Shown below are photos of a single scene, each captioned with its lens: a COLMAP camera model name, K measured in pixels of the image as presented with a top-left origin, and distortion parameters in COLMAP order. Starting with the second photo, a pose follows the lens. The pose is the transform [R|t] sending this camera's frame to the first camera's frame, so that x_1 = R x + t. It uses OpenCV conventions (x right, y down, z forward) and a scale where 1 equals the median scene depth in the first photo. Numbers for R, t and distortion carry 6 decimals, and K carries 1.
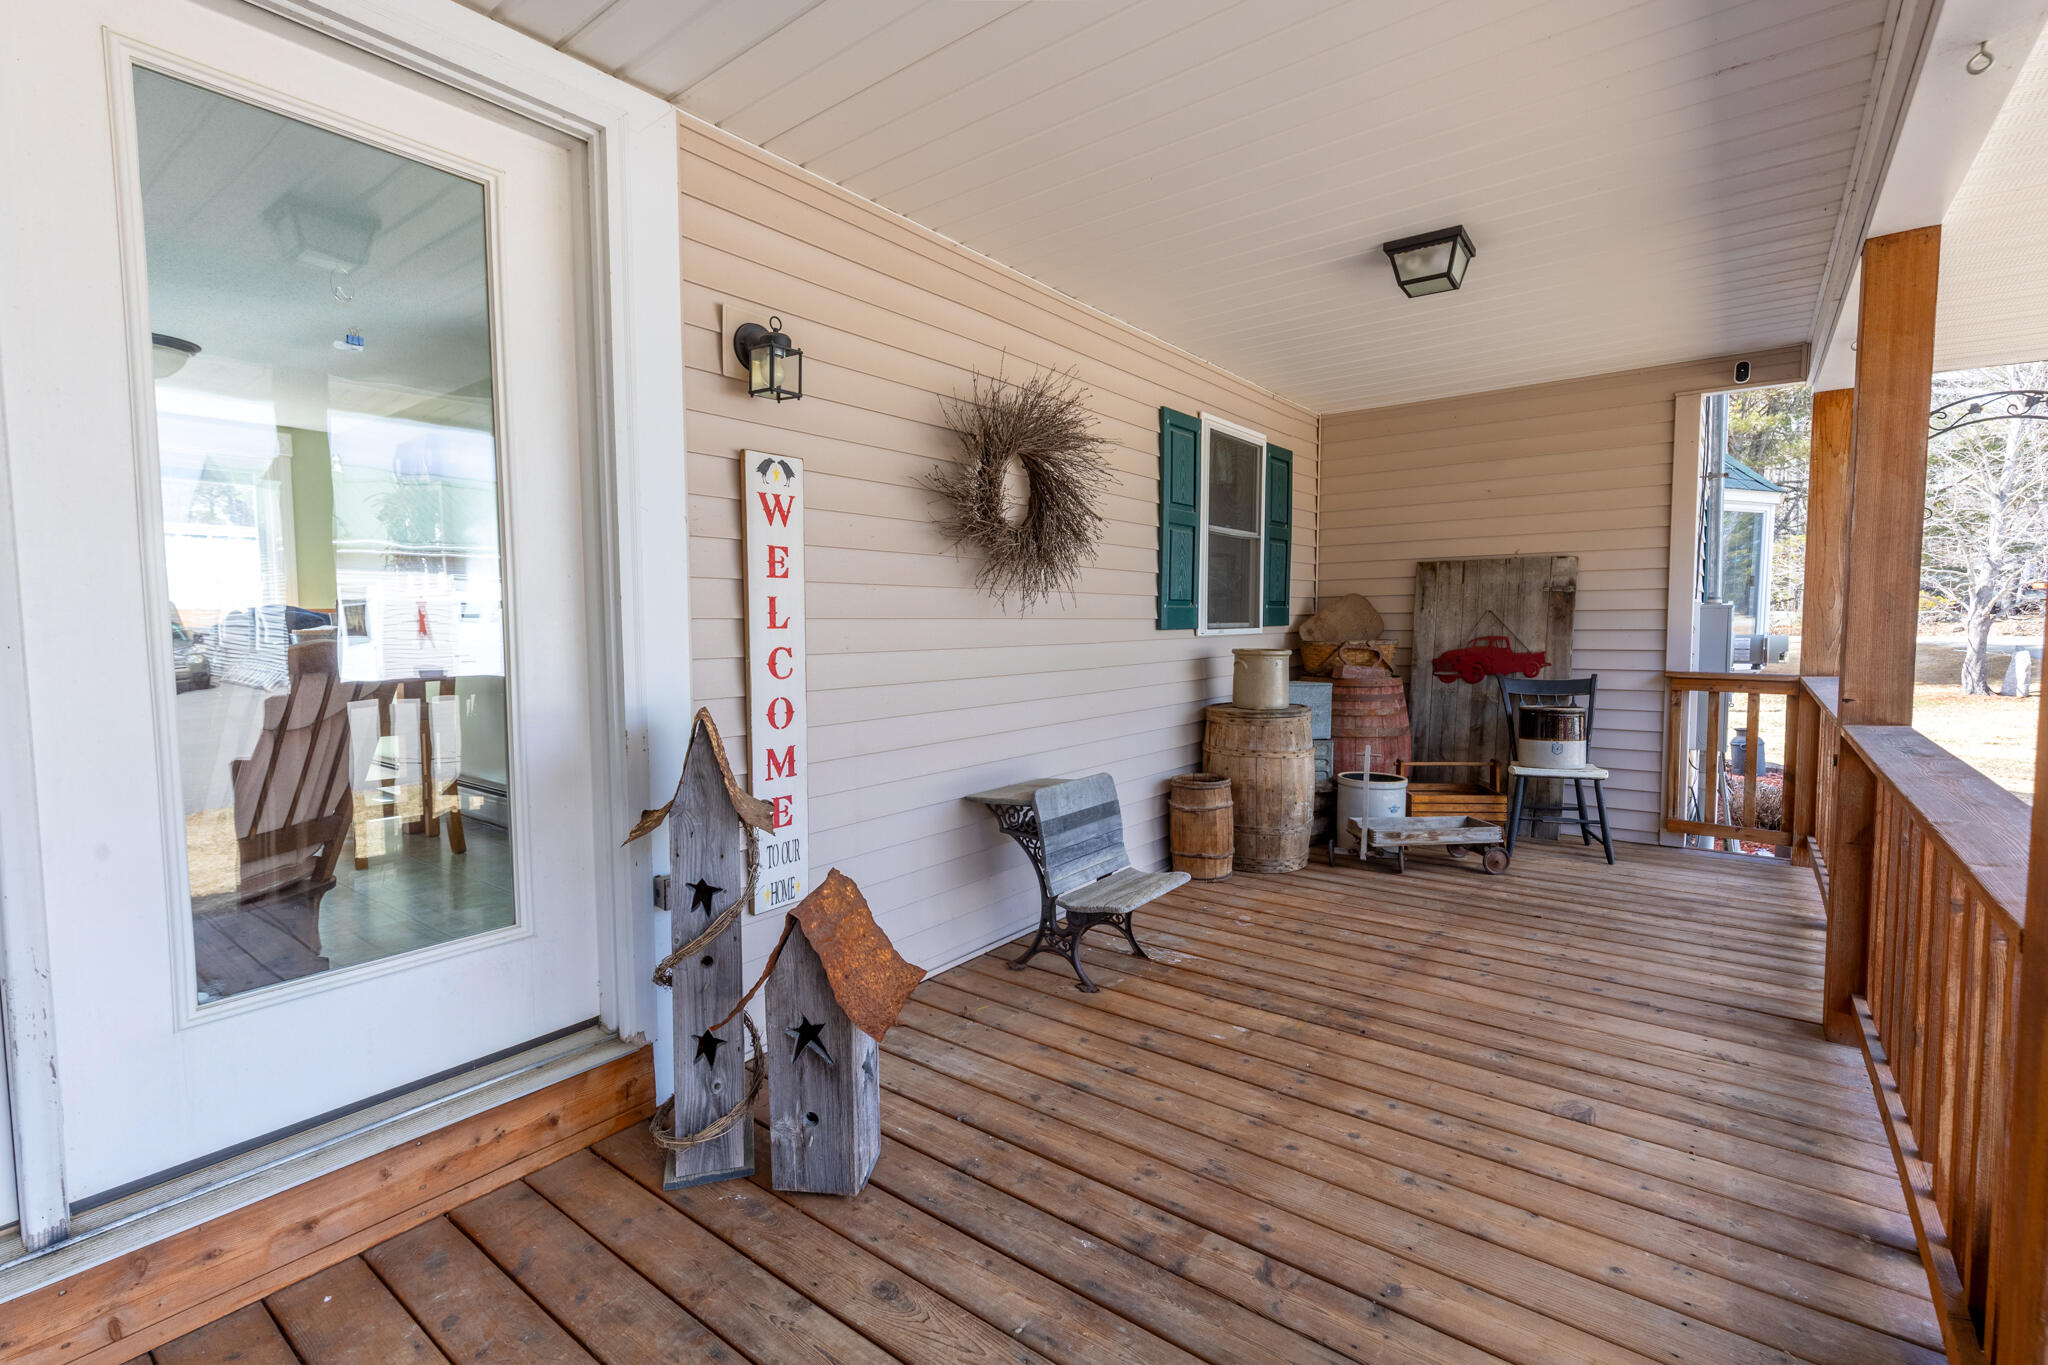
lens RADIAL K [[965.5, 0, 1004.4], [0, 965.5, 689.6], [0, 0, 1]] dist [0.003810, 0.000479]
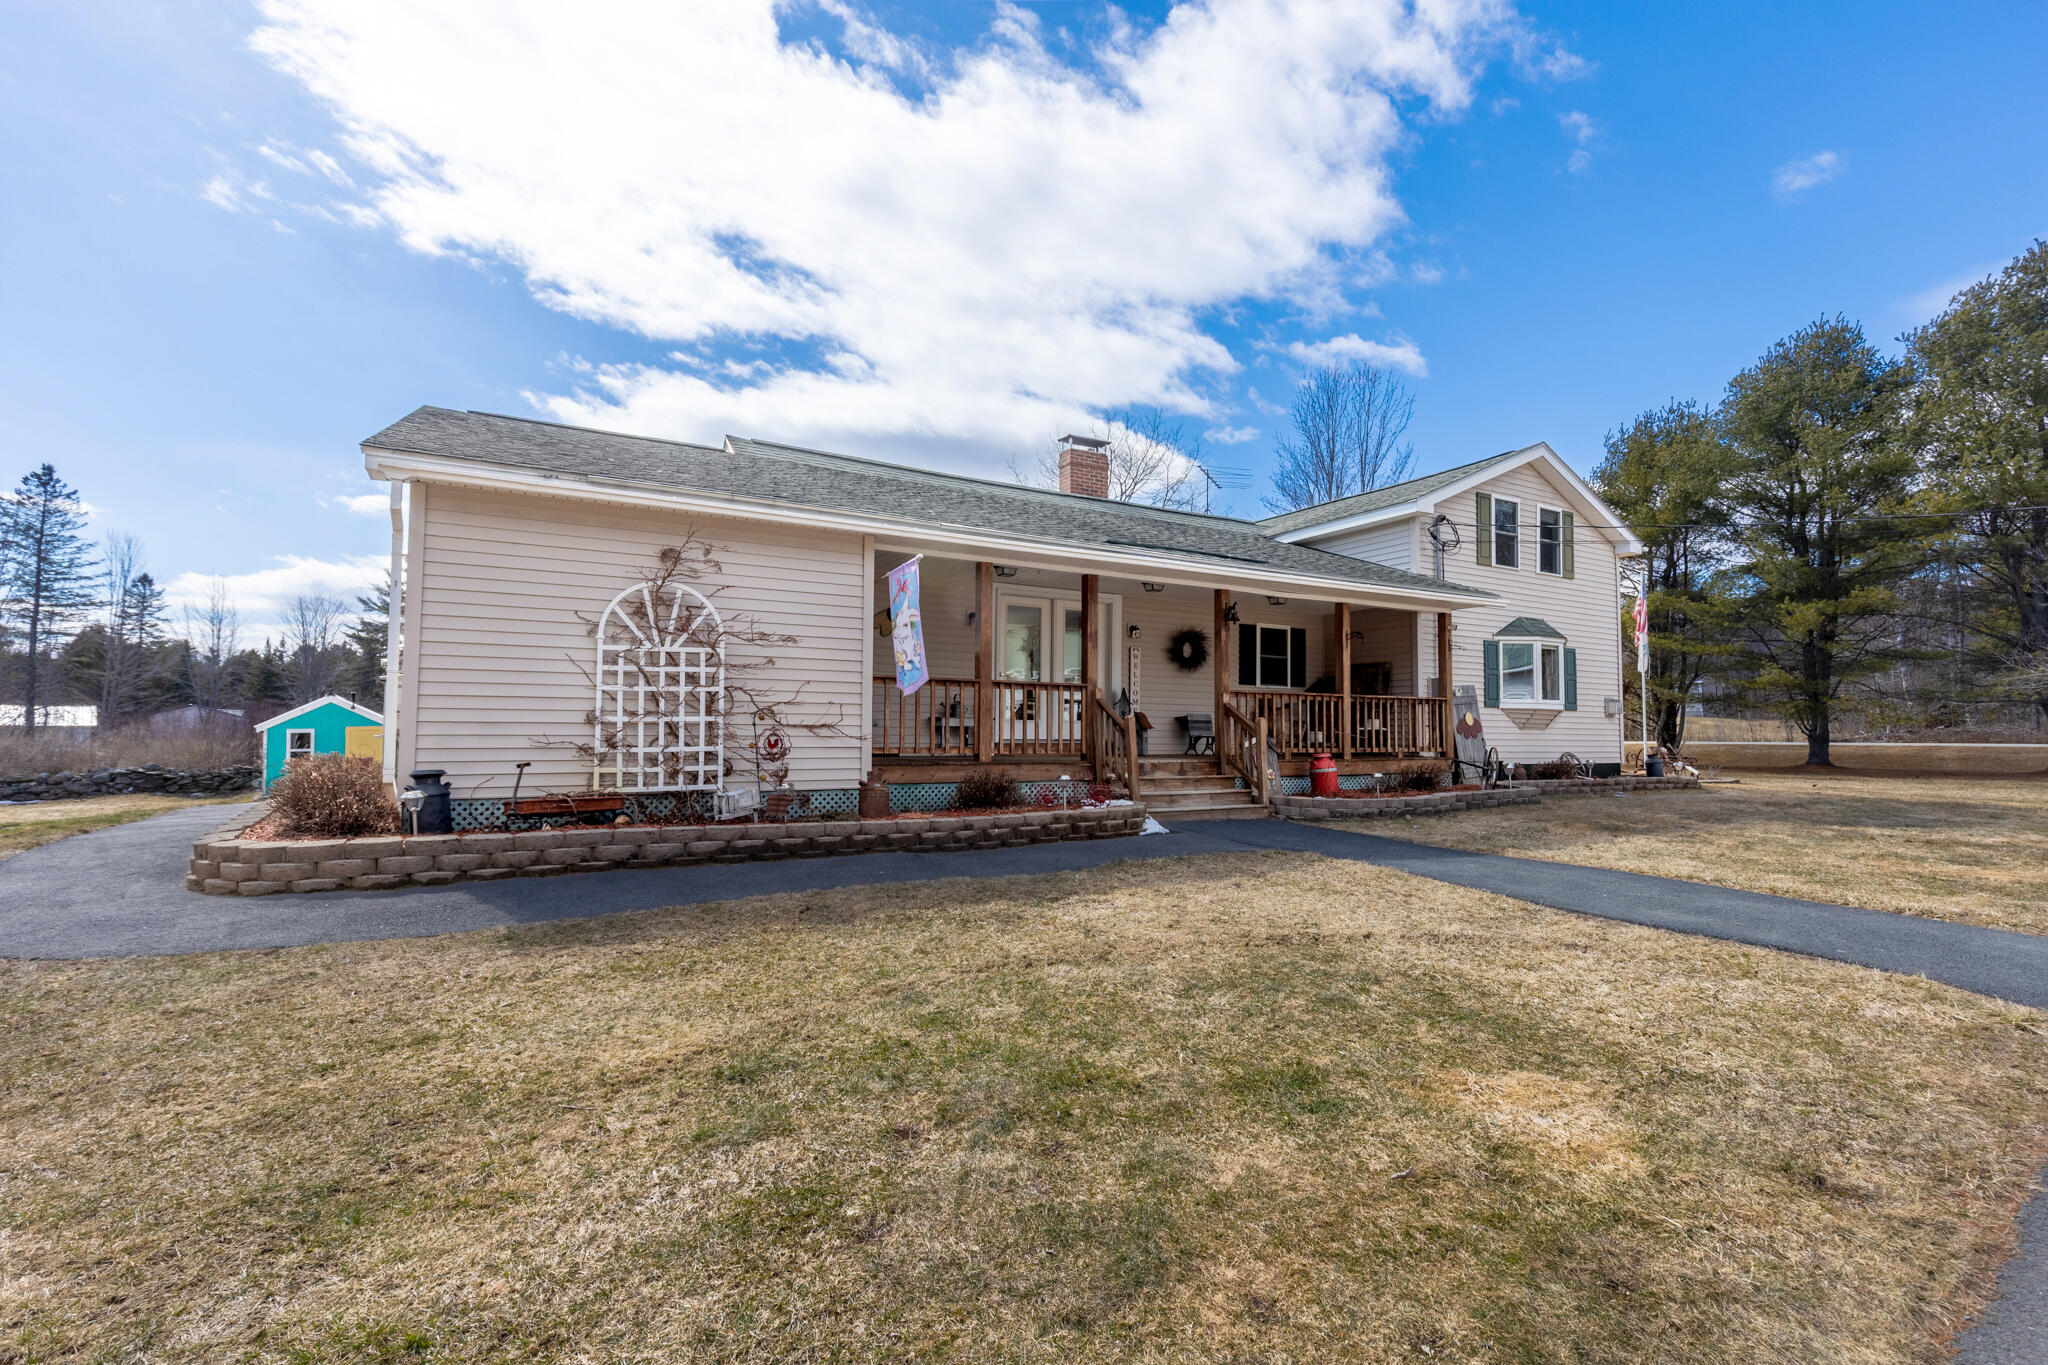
lens RADIAL K [[914.5, 0, 1024.0], [0, 914.5, 682.5], [0, 0, 1]] dist [0.004094, 0.000313]
pose [[0.936023, -0.003359, -0.351923, 0.619704], [-0.039085, 0.992777, -0.113432, 0.356066], [0.349762, 0.119930, 0.929131, -2.500835]]
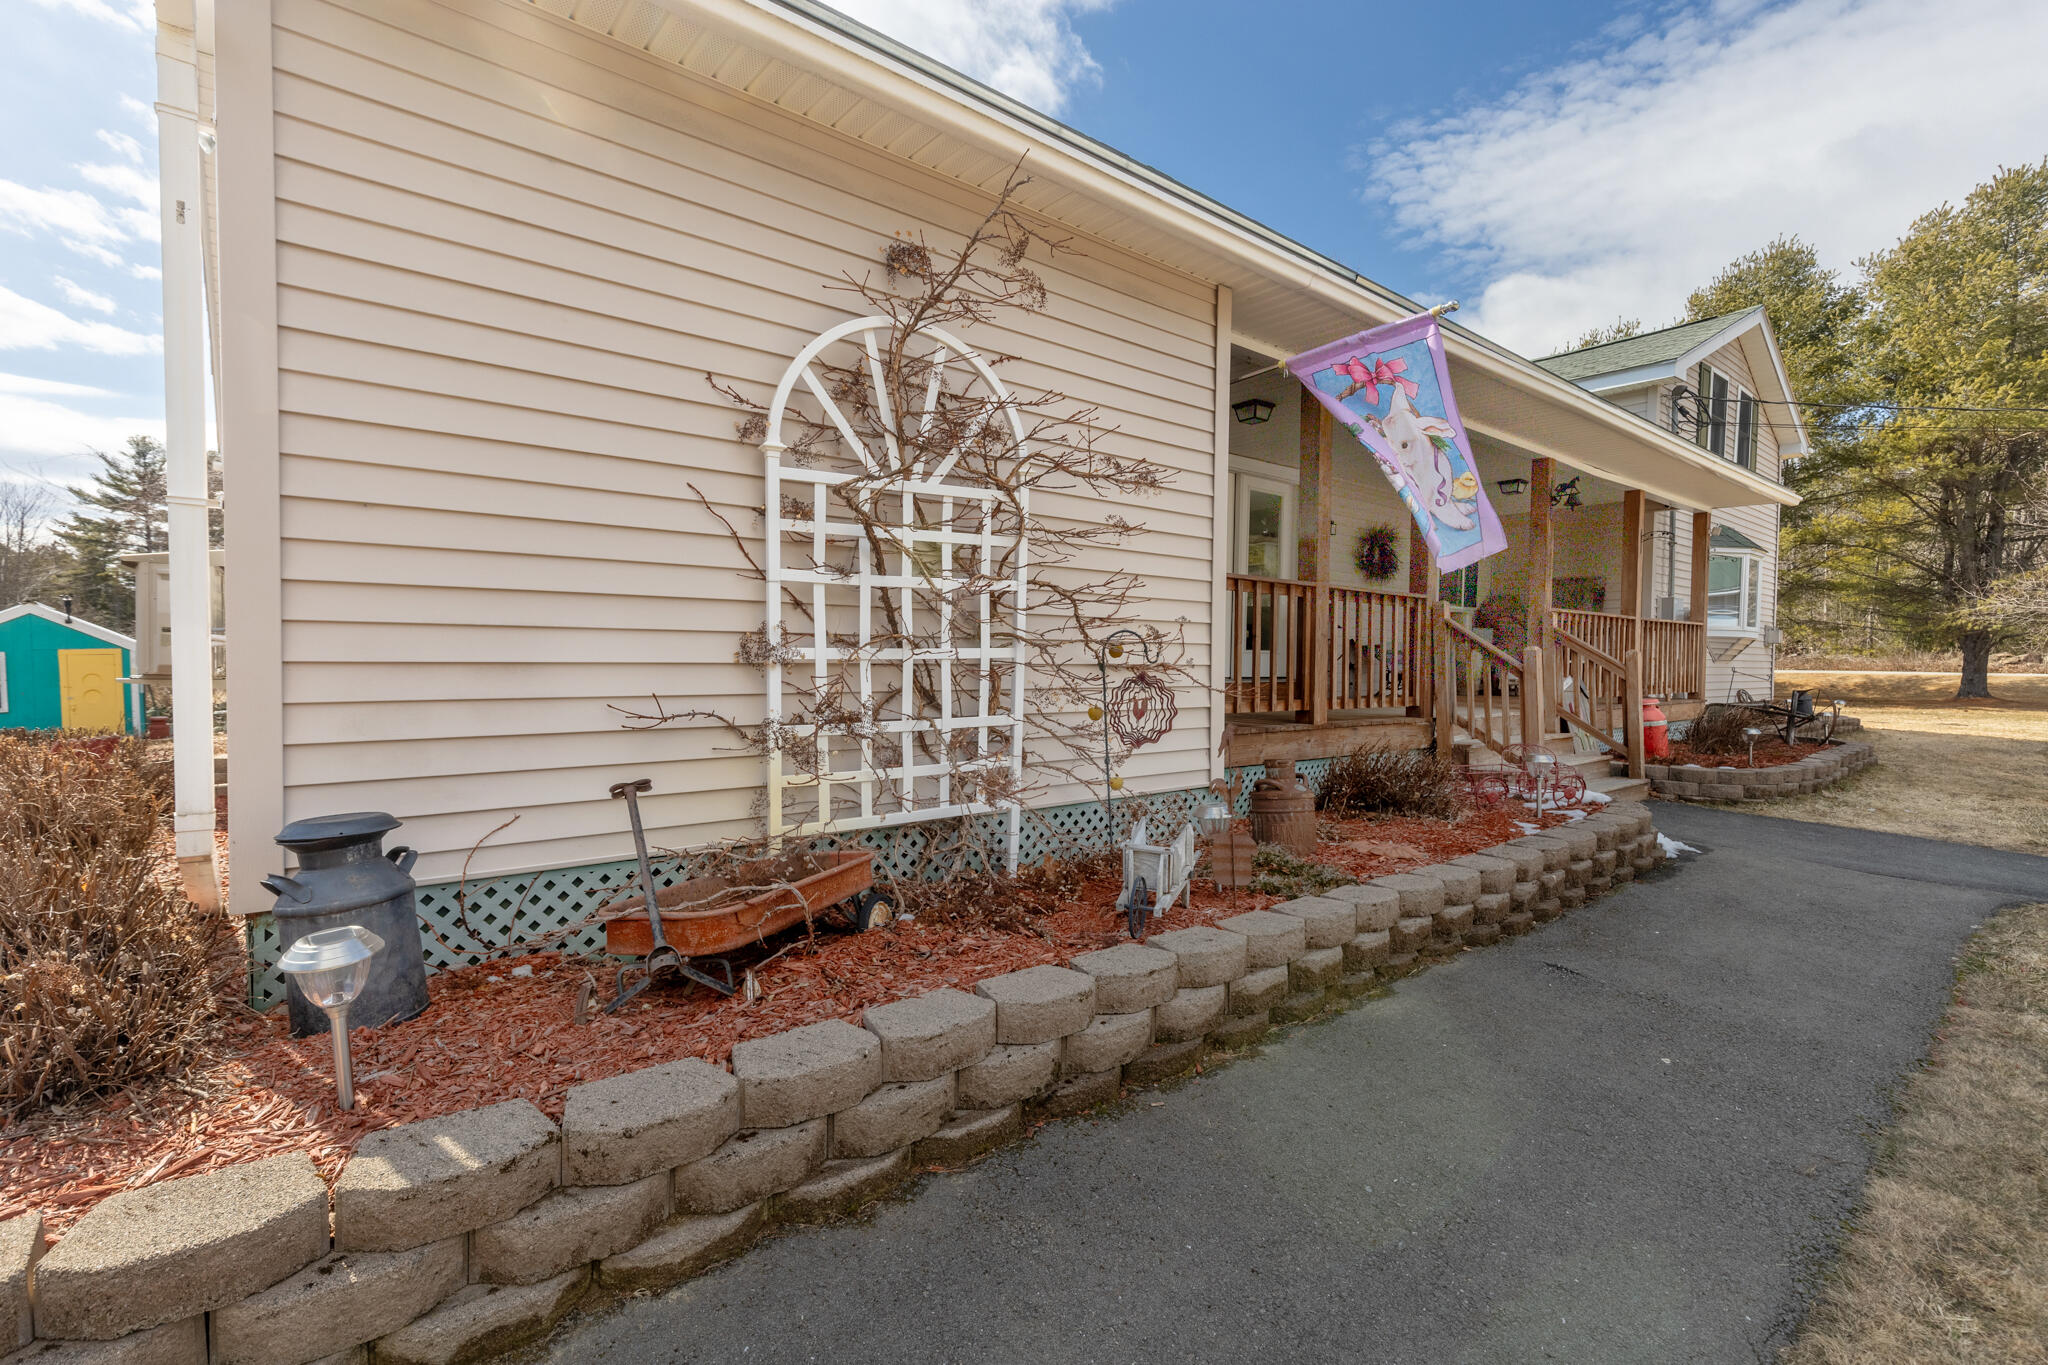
lens RADIAL K [[921.1, 0, 1024.6], [0, 921.1, 685.2], [0, 0, 1]] dist [0.005425, -0.000458]
pose [[0.981327, 0.025848, -0.190603, -0.443203], [-0.032701, 0.998924, -0.032896, 0.298761], [0.189548, 0.038515, 0.981116, -1.798613]]
